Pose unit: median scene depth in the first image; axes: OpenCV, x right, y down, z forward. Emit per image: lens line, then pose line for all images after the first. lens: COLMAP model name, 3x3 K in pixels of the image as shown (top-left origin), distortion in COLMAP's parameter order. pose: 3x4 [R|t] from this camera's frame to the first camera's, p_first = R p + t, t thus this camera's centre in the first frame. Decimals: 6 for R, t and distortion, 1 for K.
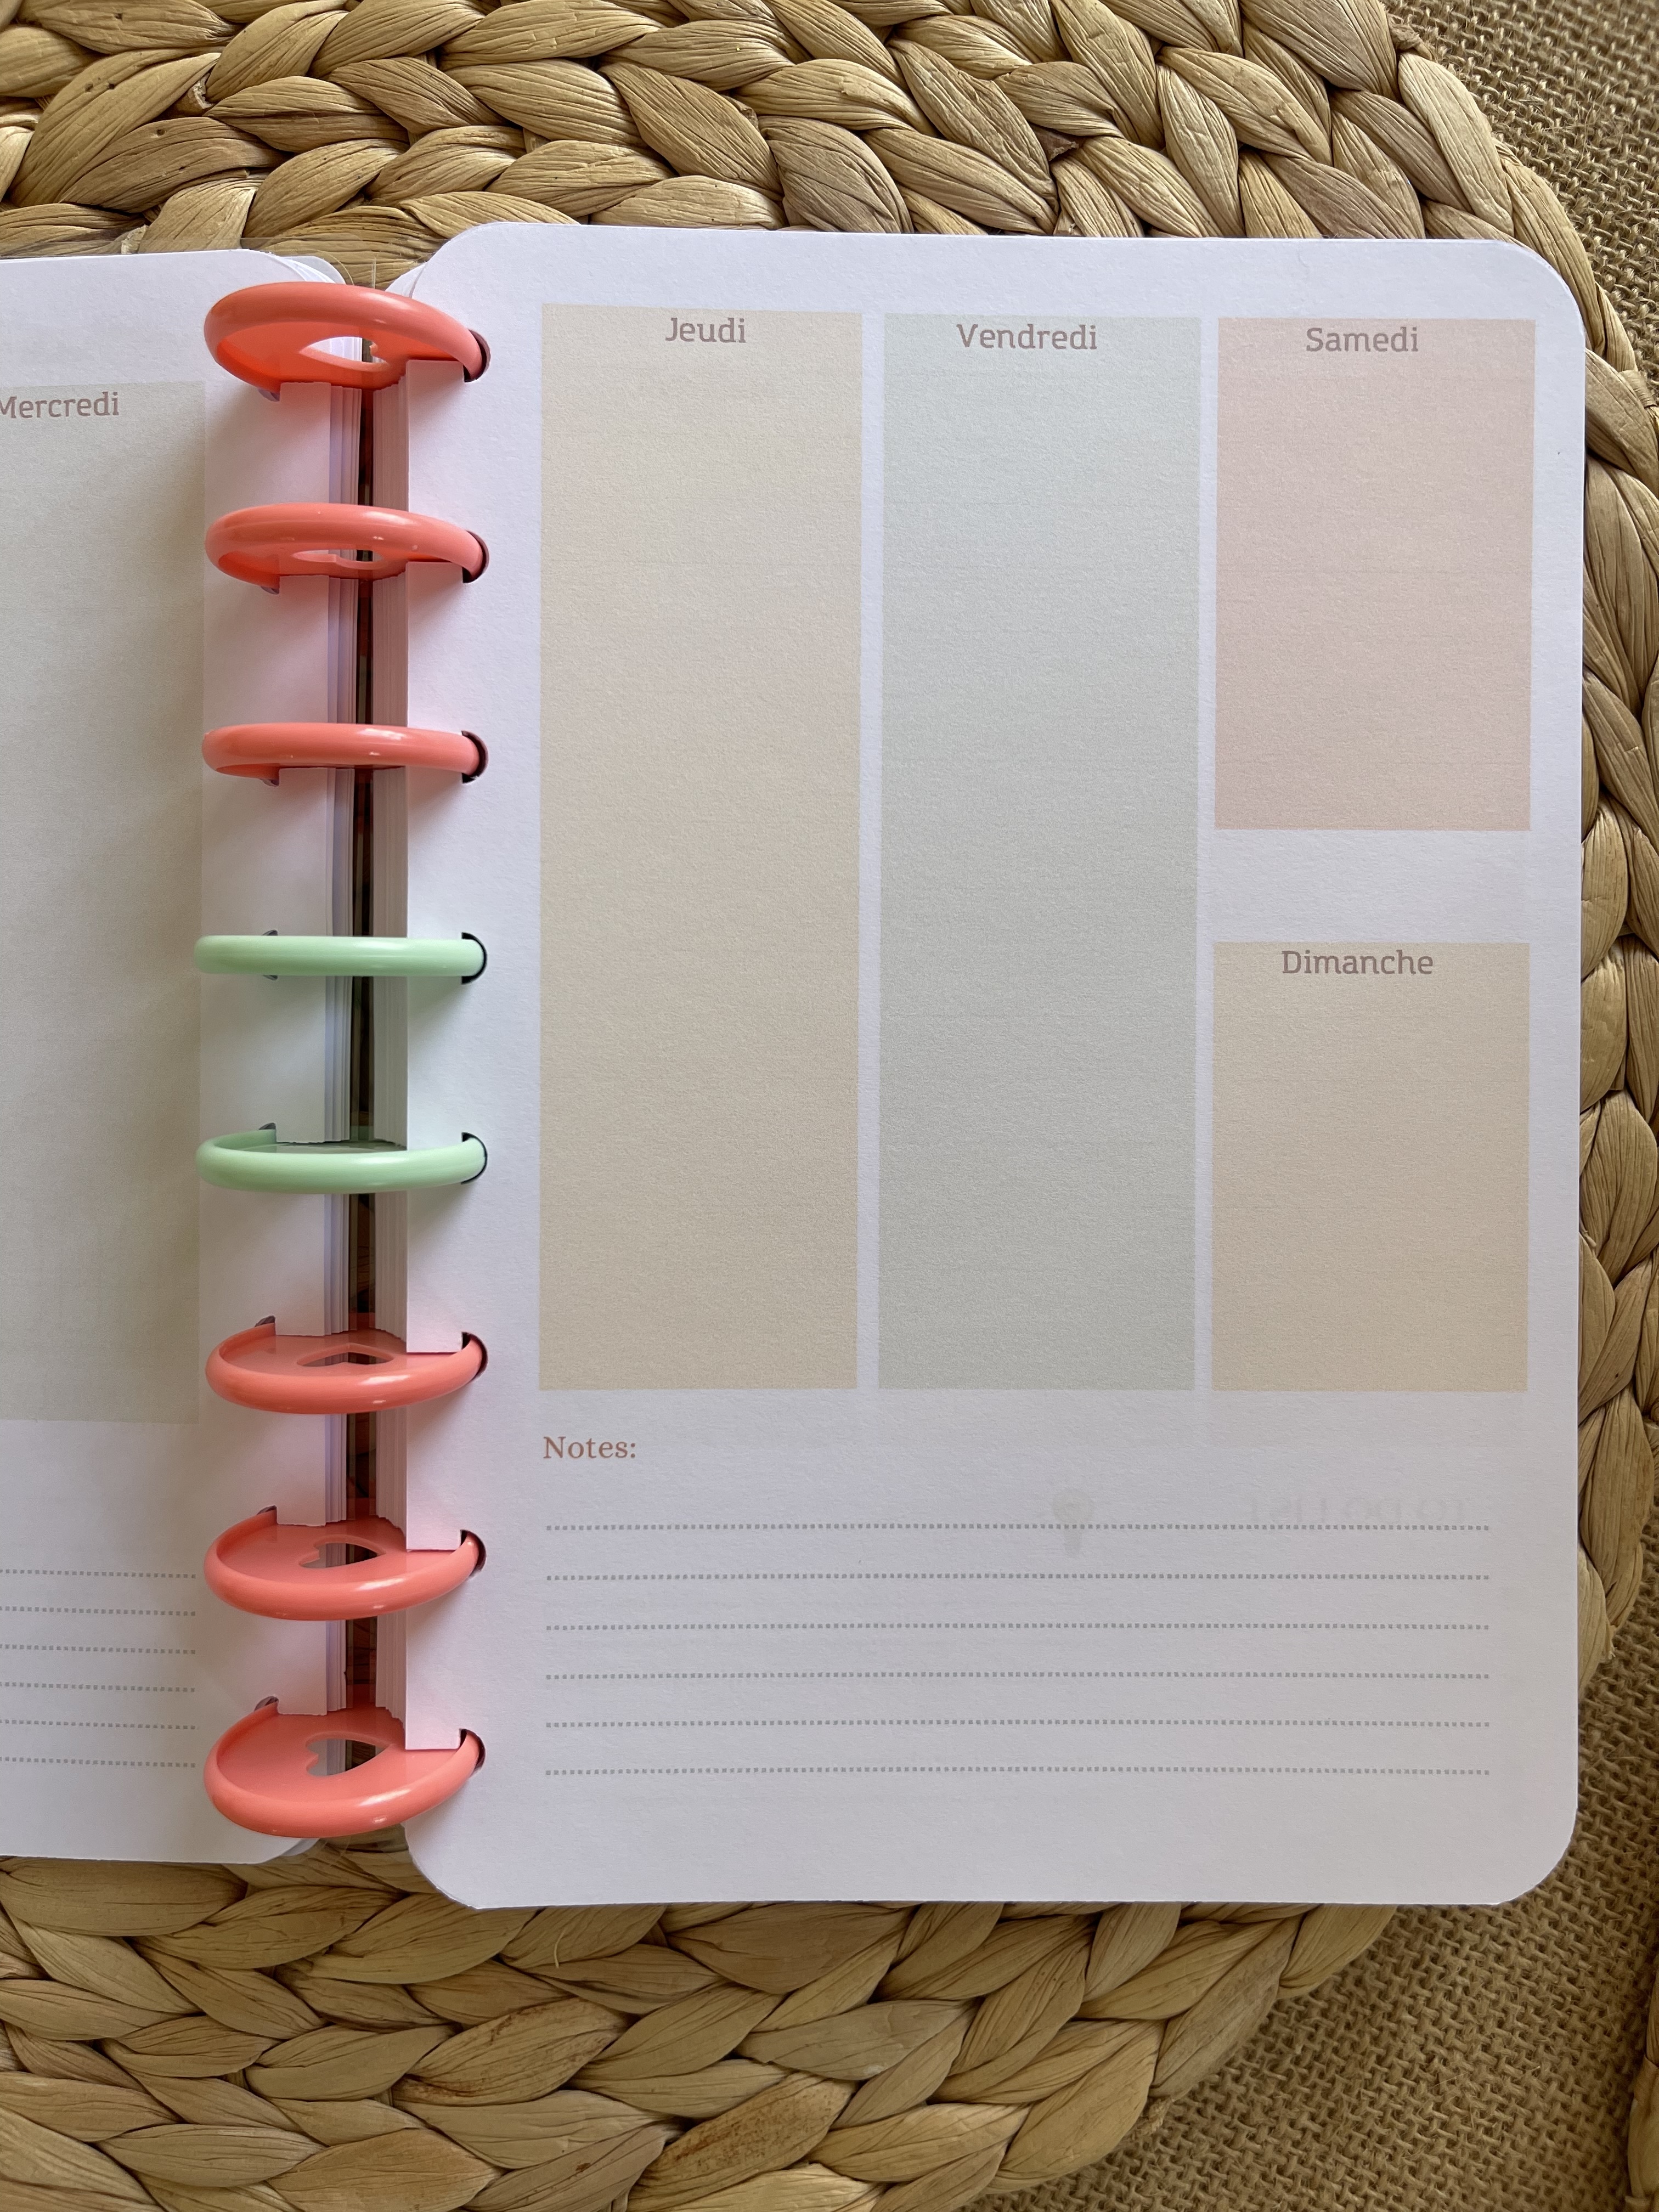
lens RADIAL K [[1642.4, 0, 818.9], [0, 1642.4, 1109.3], [0, 0, 1]] dist [0.101563, -0.149649]
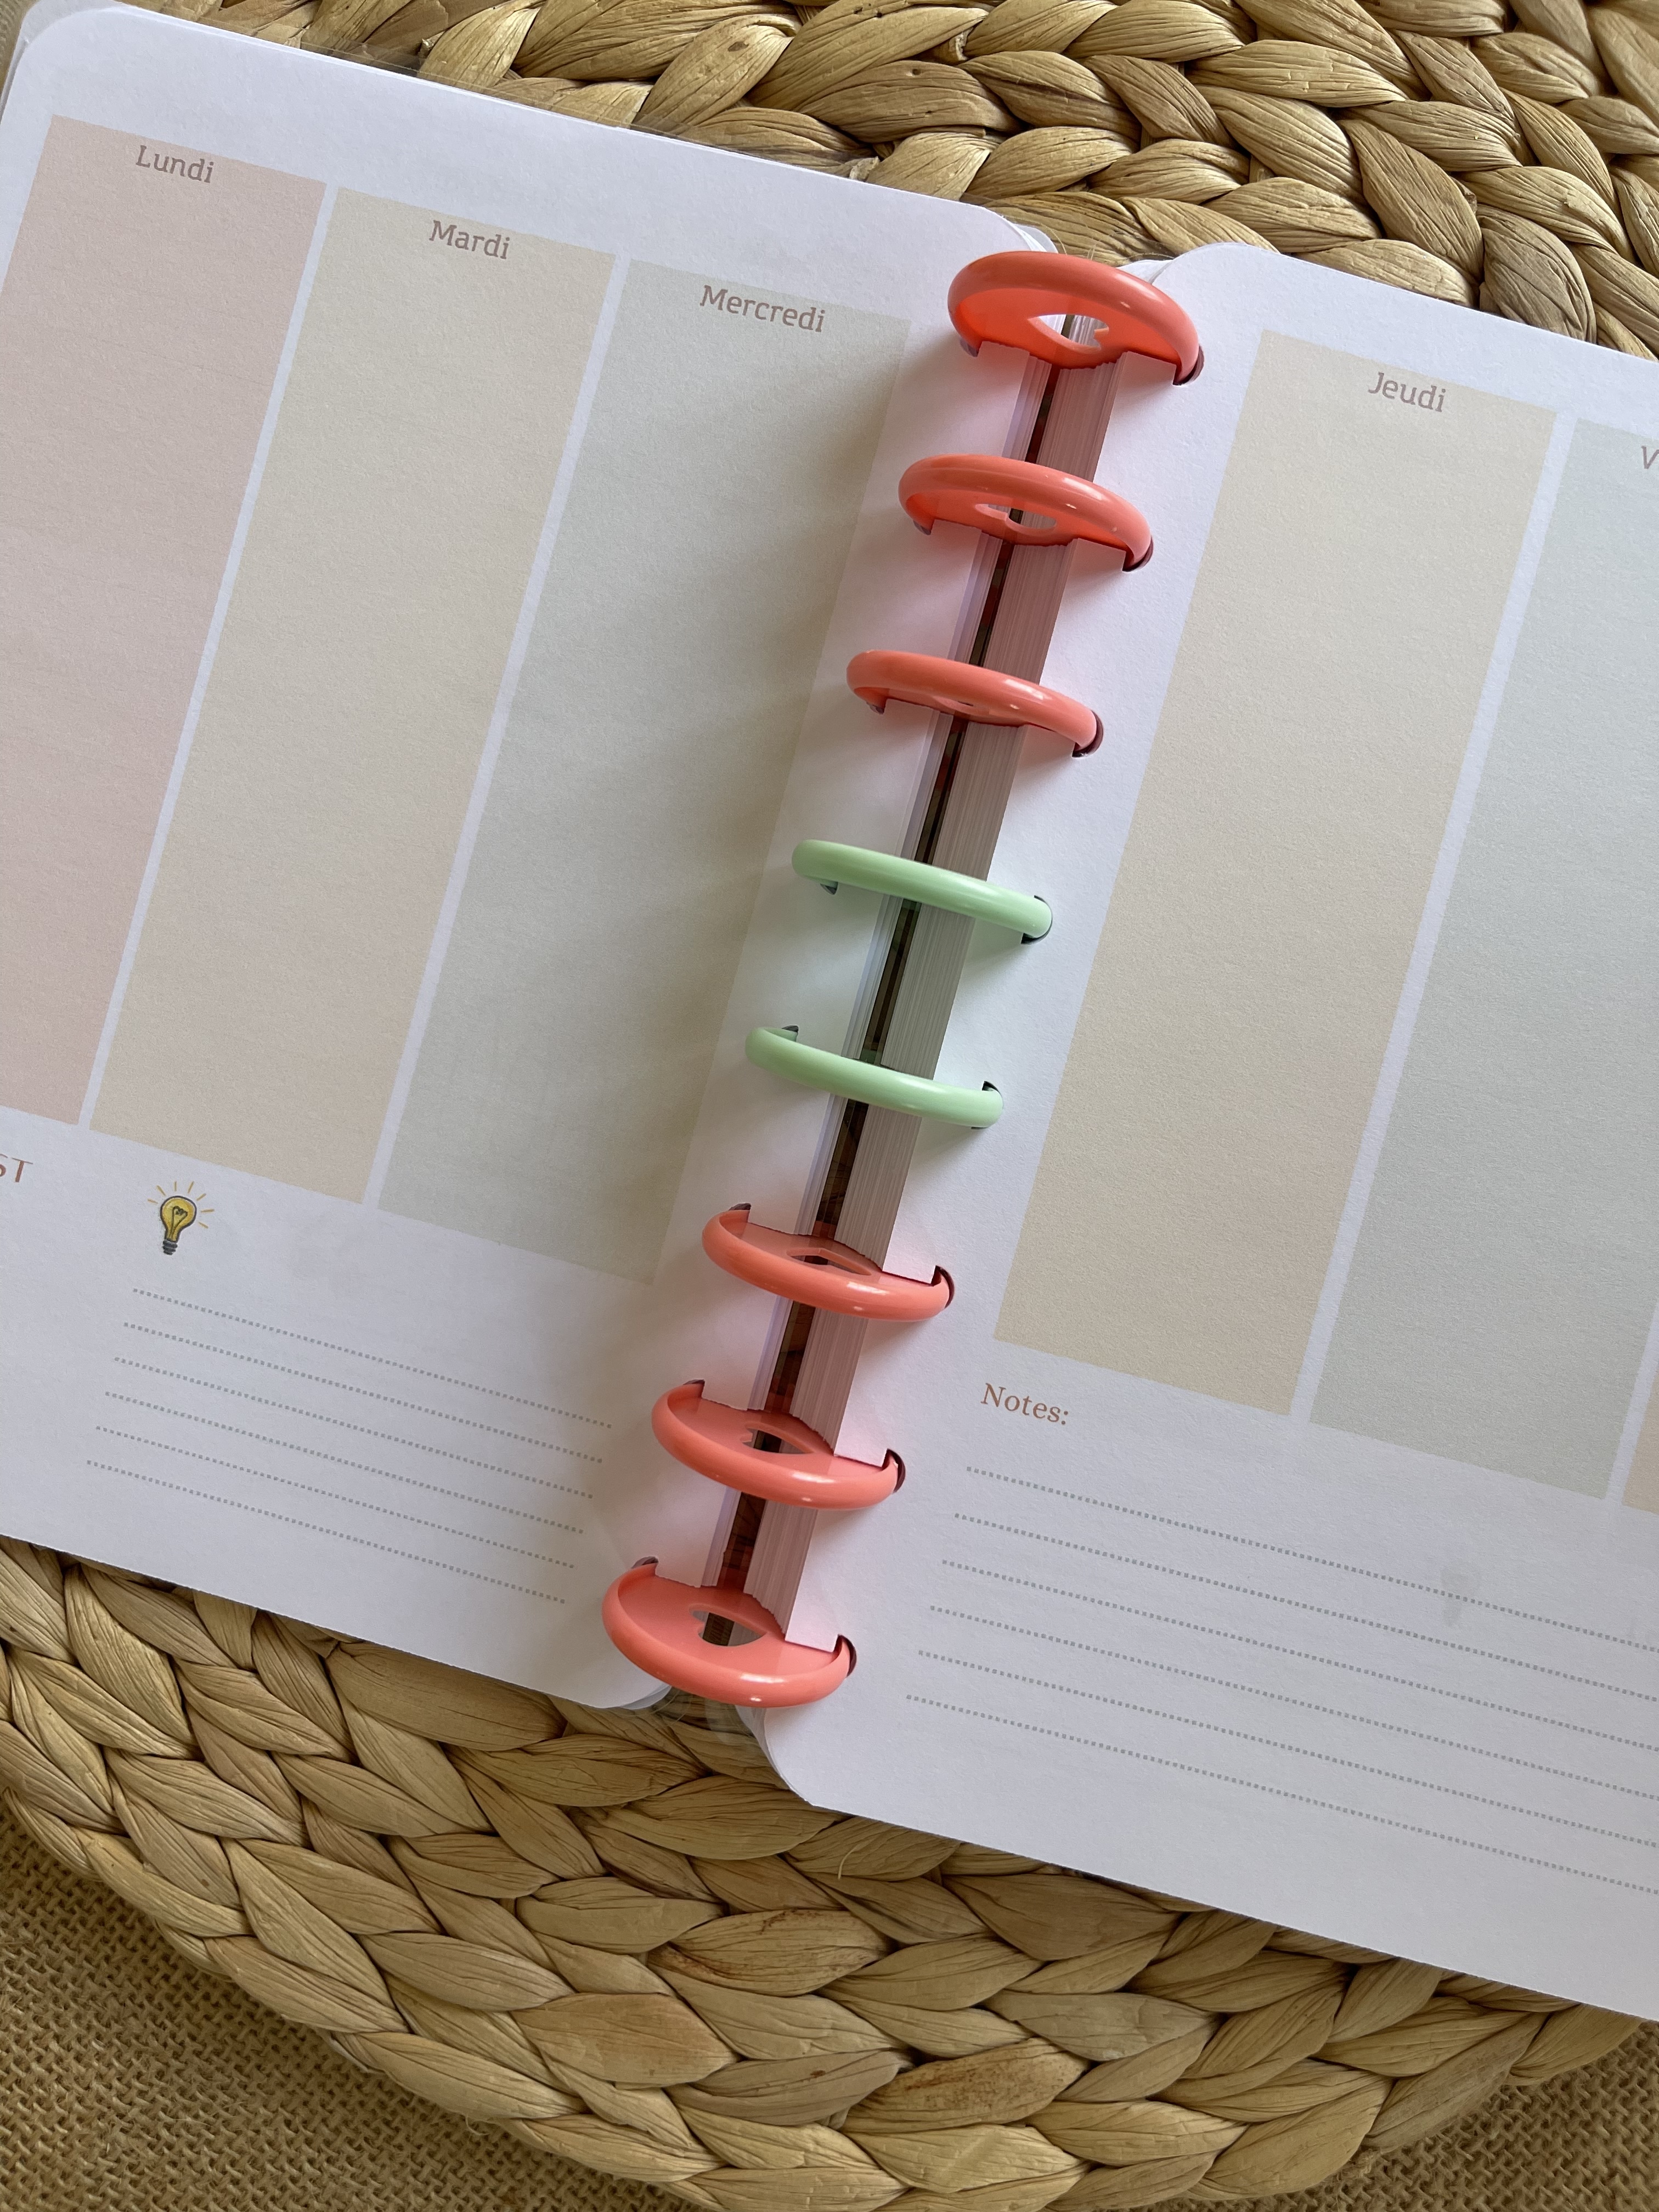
lens RADIAL K [[1642.4, 0, 818.9], [0, 1642.4, 1109.3], [0, 0, 1]] dist [0.101563, -0.149649]
pose [[0.967743, 0.251633, -0.012421, -0.278024], [-0.251644, 0.967820, 0.000757, 0.052716], [0.012212, 0.002393, 0.999923, -0.039822]]
